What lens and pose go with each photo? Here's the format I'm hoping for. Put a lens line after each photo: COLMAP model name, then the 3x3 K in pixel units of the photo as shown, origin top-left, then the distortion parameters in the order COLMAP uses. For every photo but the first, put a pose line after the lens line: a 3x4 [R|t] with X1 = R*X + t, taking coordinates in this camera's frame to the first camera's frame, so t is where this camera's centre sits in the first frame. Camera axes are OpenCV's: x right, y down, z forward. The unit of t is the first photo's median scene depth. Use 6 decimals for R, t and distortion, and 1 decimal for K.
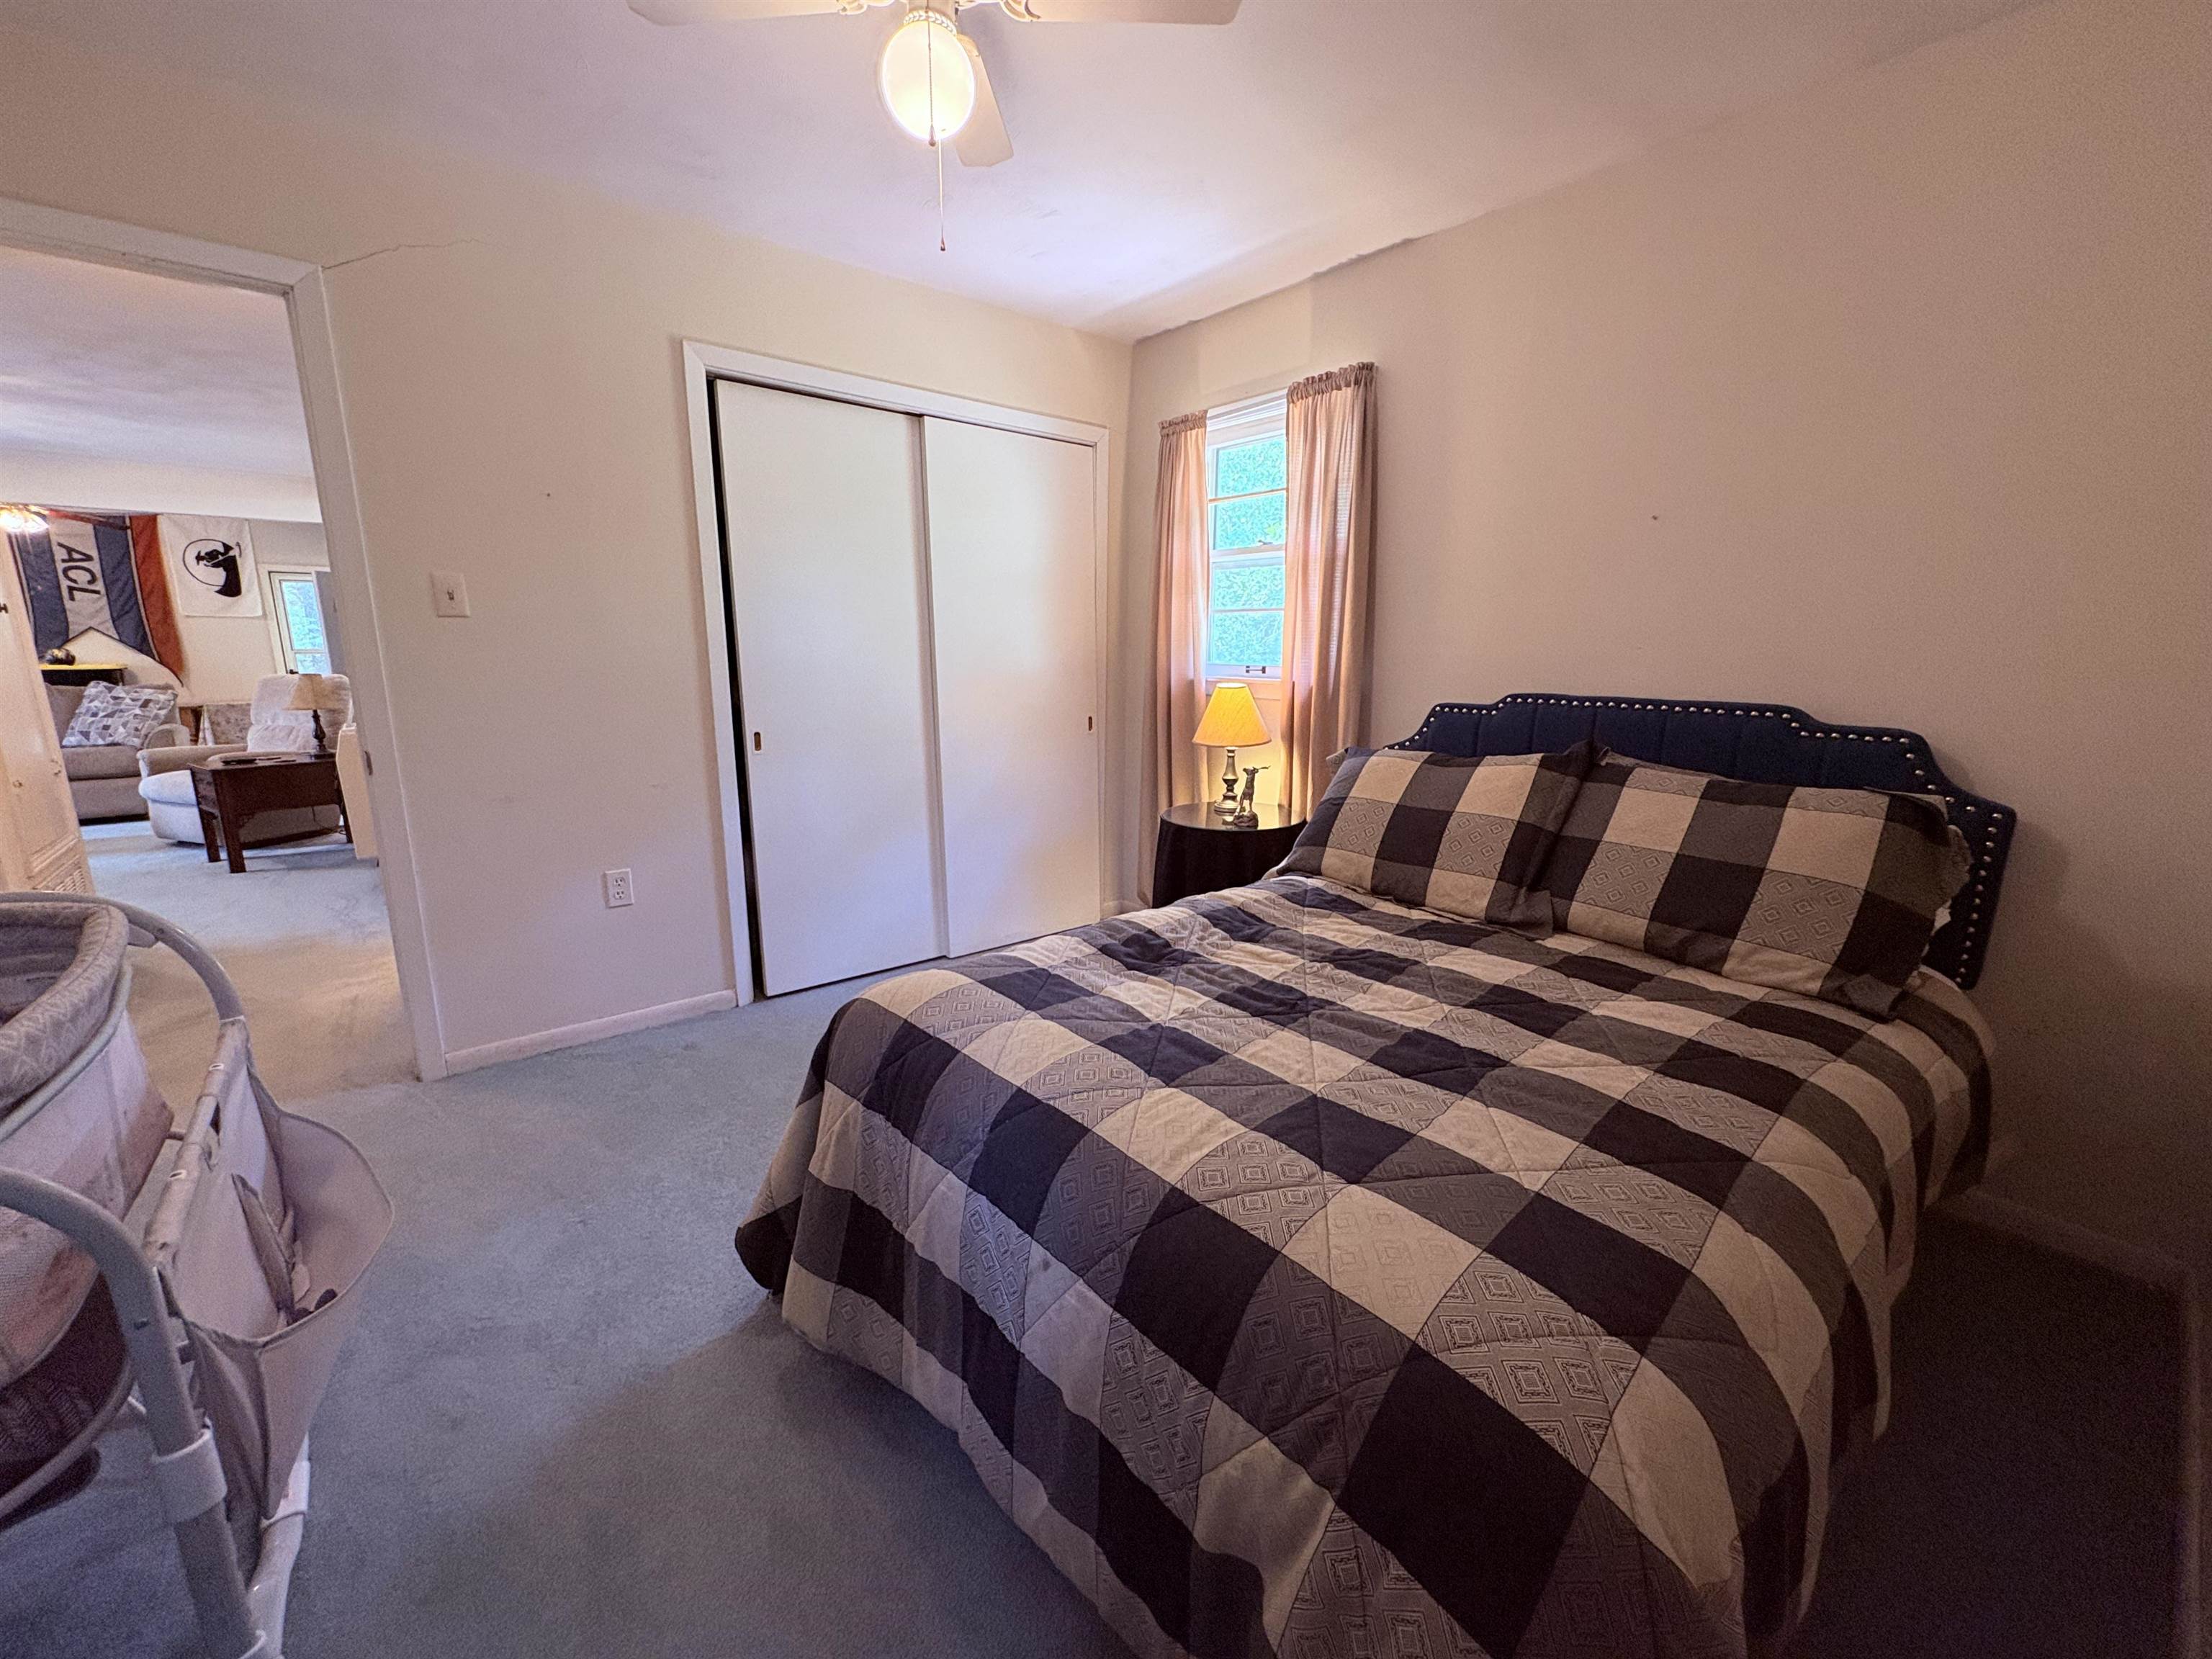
lens RADIAL K [[881.4, 0, 1105.7], [0, 881.4, 826.5], [0, 0, 1]] dist [-0.000717, 0.000450]
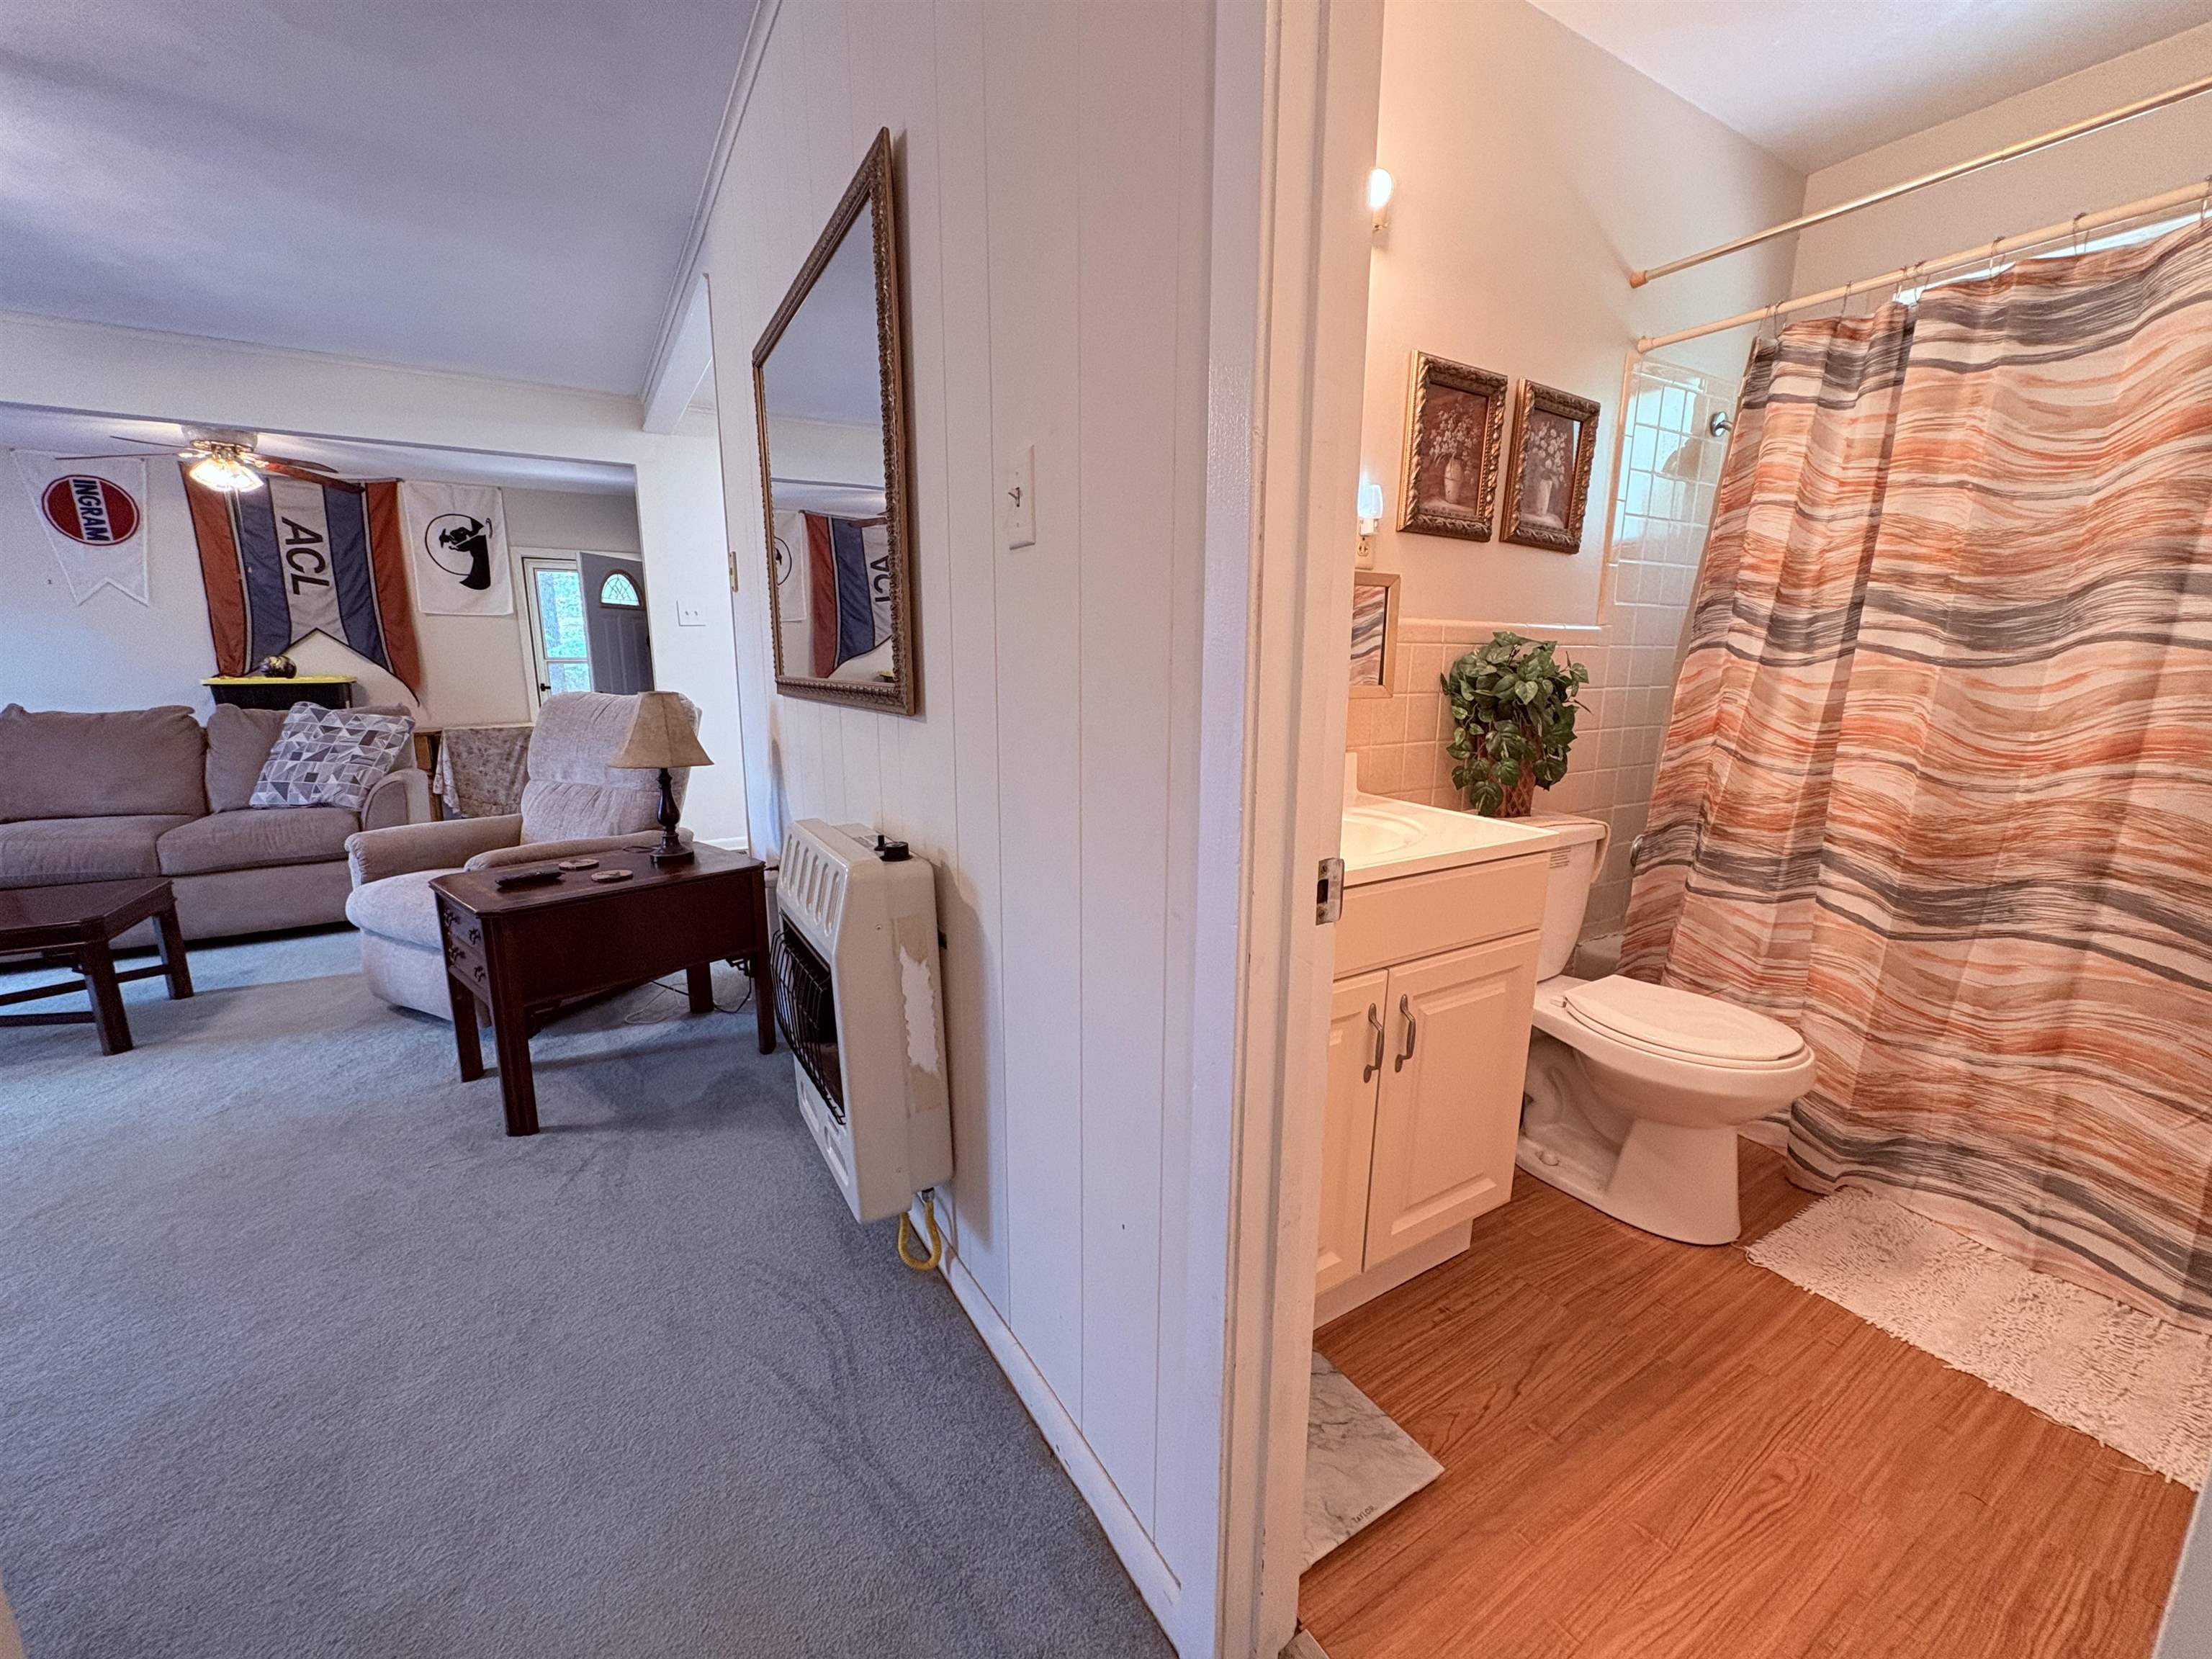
lens RADIAL K [[881.4, 0, 1102.8], [0, 881.4, 829.0], [0, 0, 1]] dist [-0.000717, 0.000450]
pose [[0.989609, 0.023576, -0.141836, -0.842835], [-0.025480, 0.999608, -0.011624, -0.140614], [0.141506, 0.015117, 0.989822, 0.793103]]
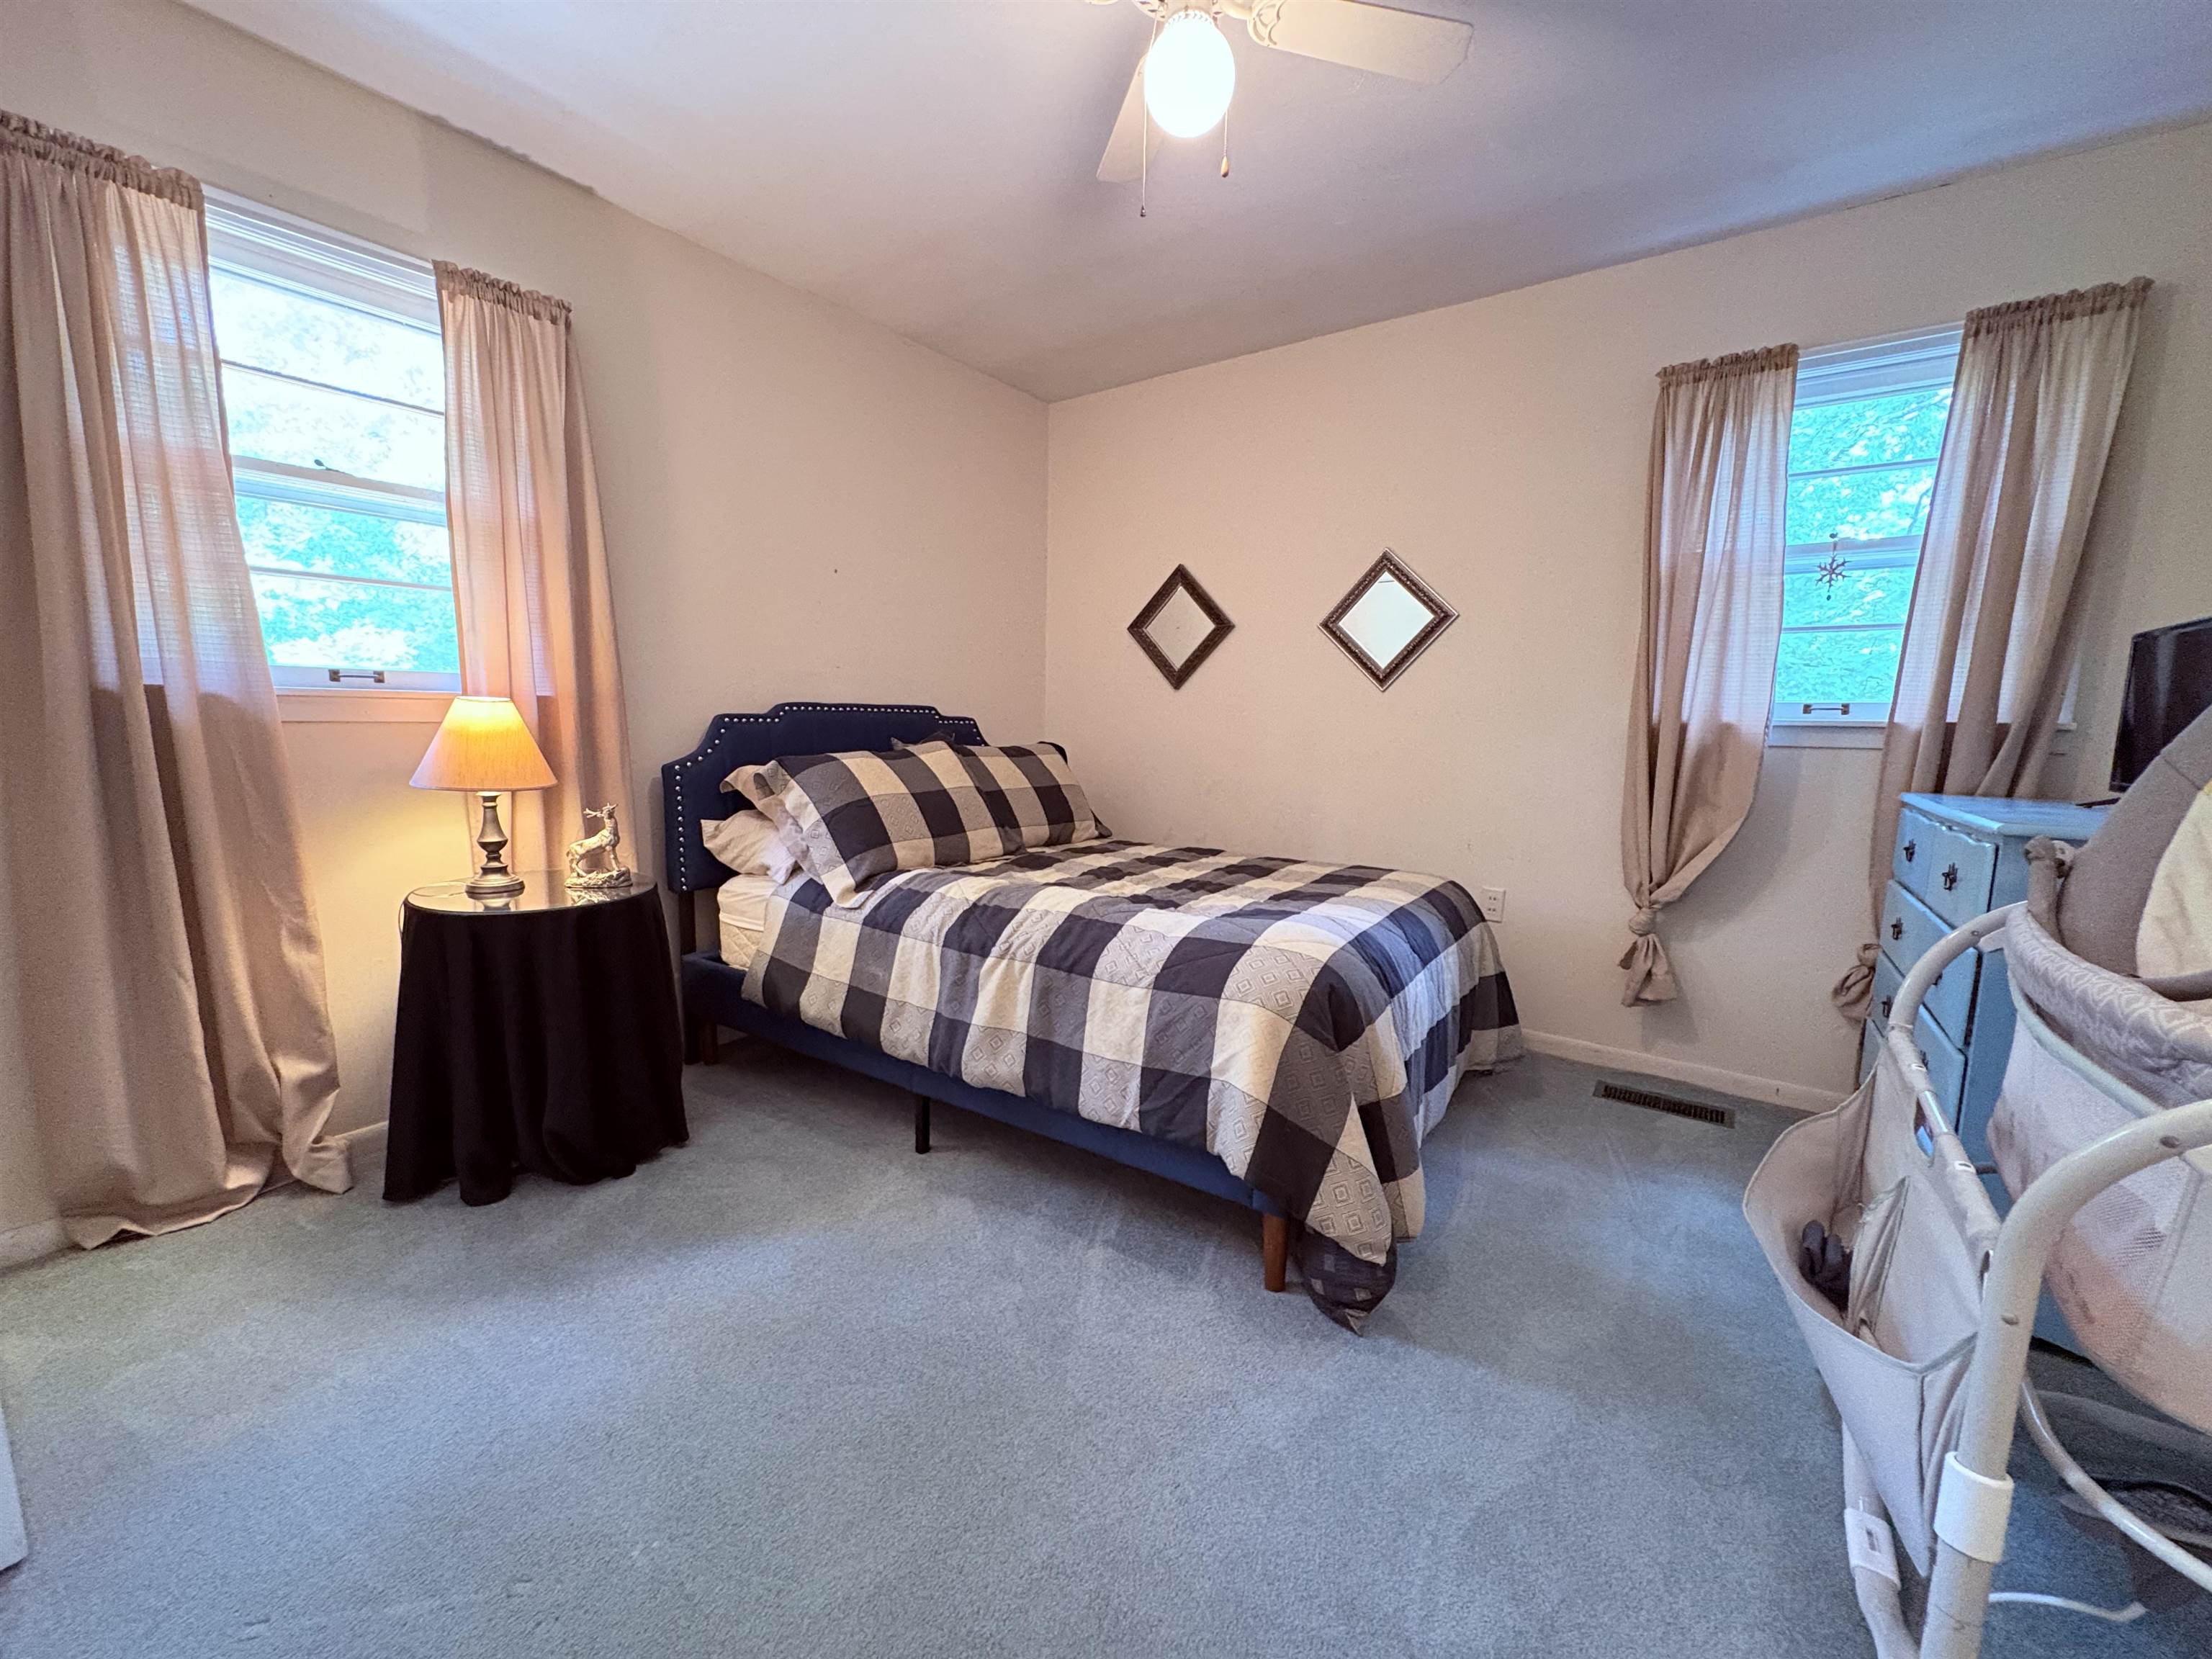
lens RADIAL K [[881.4, 0, 1107.5], [0, 881.4, 831.9], [0, 0, 1]] dist [-0.000717, 0.000450]
pose [[-0.253029, -0.138299, 0.957523, -0.546921], [0.177817, 0.966221, 0.186543, -0.092507], [-0.950977, 0.217464, -0.219890, 0.644811]]
